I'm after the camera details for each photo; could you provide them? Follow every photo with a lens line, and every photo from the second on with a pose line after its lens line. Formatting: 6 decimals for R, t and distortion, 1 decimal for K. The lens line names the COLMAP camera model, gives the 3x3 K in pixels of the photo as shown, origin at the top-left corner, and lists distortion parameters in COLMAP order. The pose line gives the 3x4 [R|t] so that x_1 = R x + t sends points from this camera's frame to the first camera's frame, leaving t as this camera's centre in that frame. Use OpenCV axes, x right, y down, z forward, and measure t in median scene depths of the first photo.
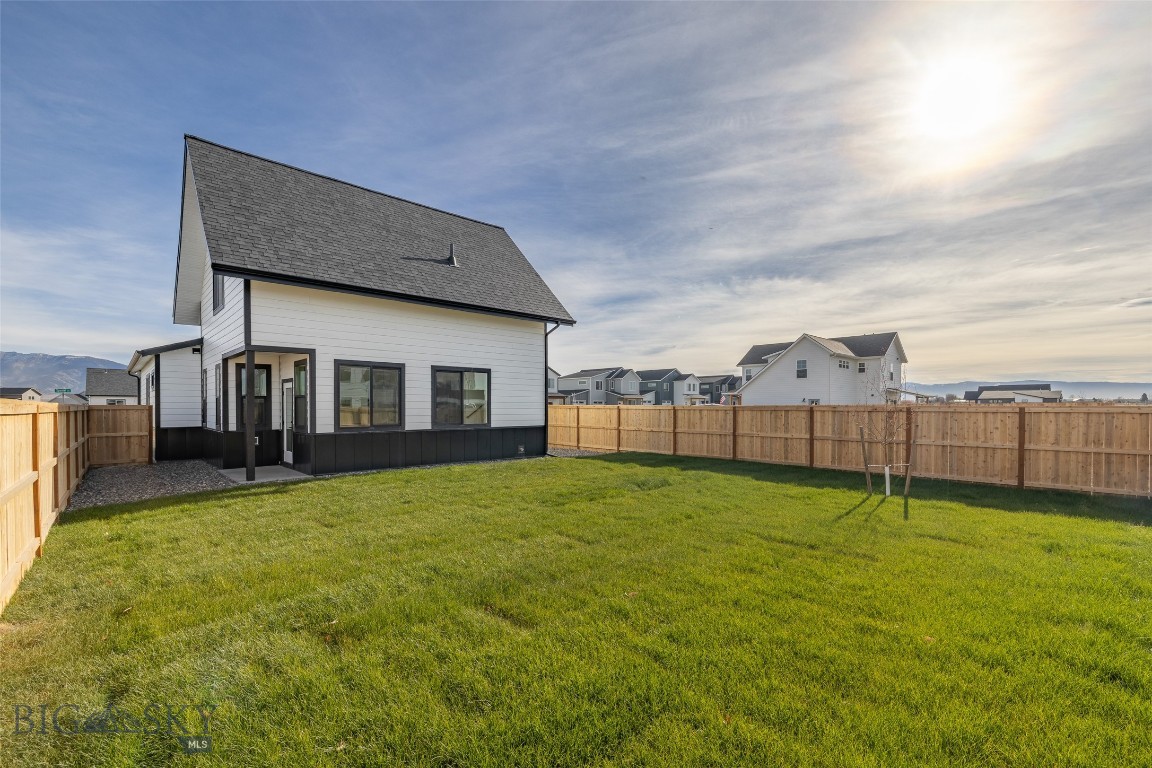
lens RADIAL K [[494.9, 0, 578.6], [0, 494.9, 413.5], [0, 0, 1]] dist [-0.000601, 0.000115]
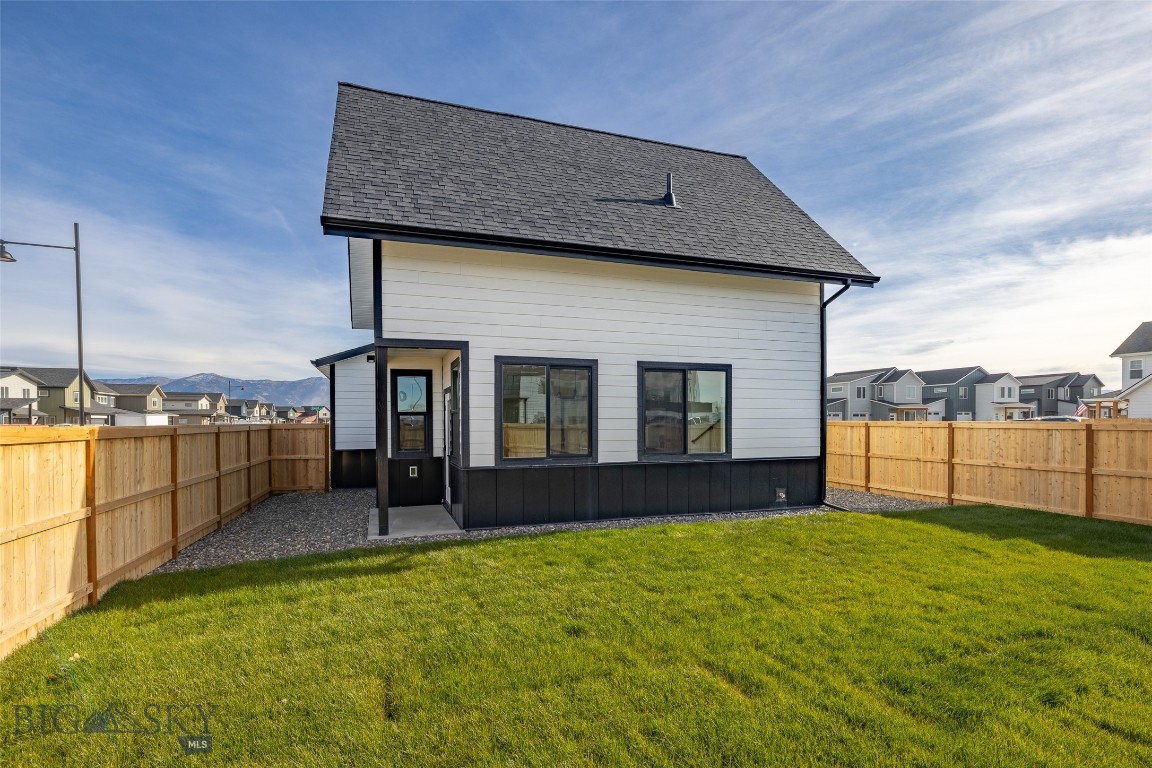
lens RADIAL K [[542.8, 0, 575.0], [0, 542.8, 386.3], [0, 0, 1]] dist [-0.021335, -0.000433]
pose [[0.915628, -0.028857, -0.400989, -0.081494], [-0.002337, 0.997022, -0.077087, -0.009857], [0.402019, 0.071521, 0.912834, 0.293108]]
